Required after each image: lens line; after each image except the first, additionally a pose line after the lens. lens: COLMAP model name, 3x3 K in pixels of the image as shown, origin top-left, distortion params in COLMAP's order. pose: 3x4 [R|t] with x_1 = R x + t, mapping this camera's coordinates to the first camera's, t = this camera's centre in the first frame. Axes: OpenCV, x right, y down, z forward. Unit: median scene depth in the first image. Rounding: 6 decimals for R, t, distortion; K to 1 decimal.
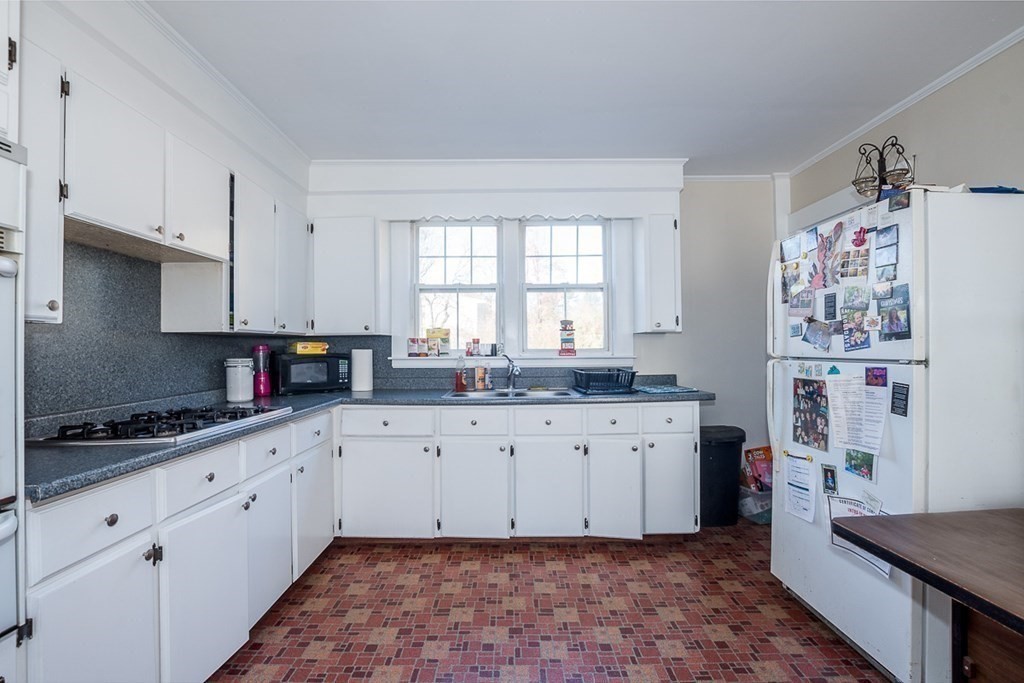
lens RADIAL K [[458.6, 0, 510.4], [0, 458.6, 345.3], [0, 0, 1]] dist [-0.000611, 0.000038]
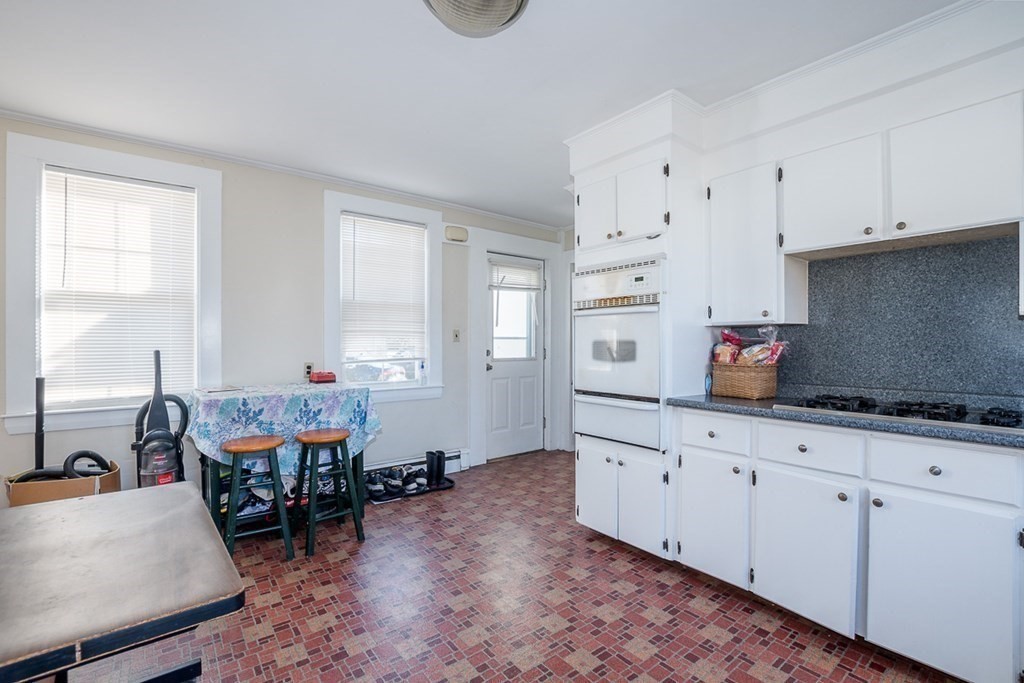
lens RADIAL K [[482.3, 0, 512.0], [0, 482.3, 341.5], [0, 0, 1]] dist [-0.001485, -0.000480]
pose [[-0.807047, 0.005397, -0.590463, 0.410098], [0.011372, 0.999915, -0.006403, 0.010240], [0.590378, -0.011882, -0.807039, 1.310709]]
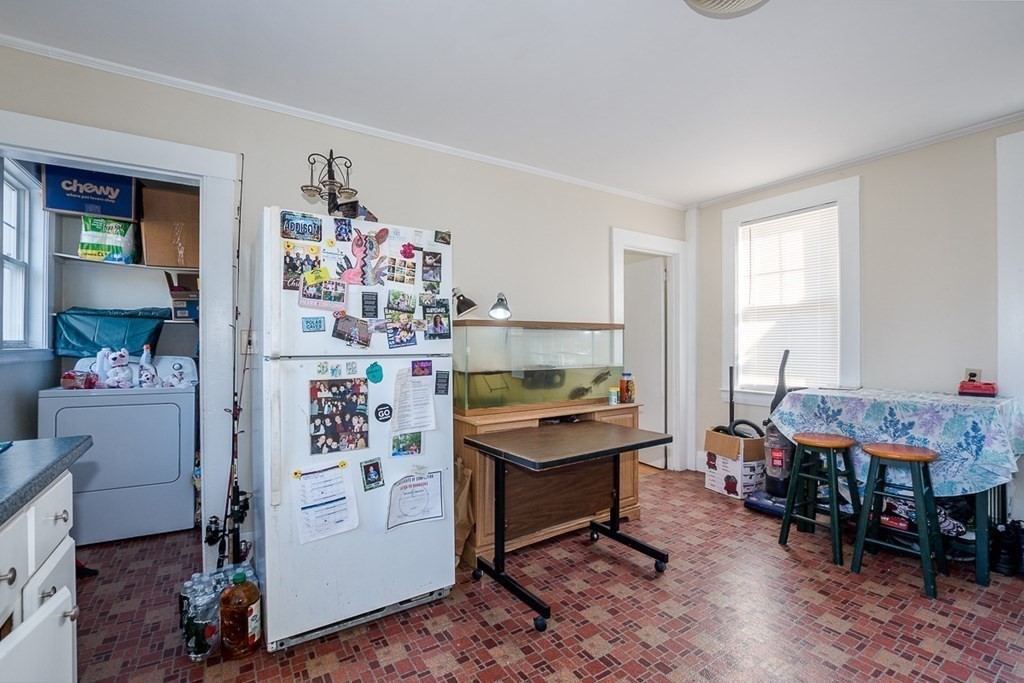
lens RADIAL K [[458.6, 0, 510.4], [0, 458.6, 345.3], [0, 0, 1]] dist [-0.000611, 0.000038]
pose [[-0.535223, 0.002848, 0.844706, -0.334627], [-0.002680, 0.999984, -0.005070, 0.010506], [-0.844706, -0.004978, -0.535207, 1.287467]]
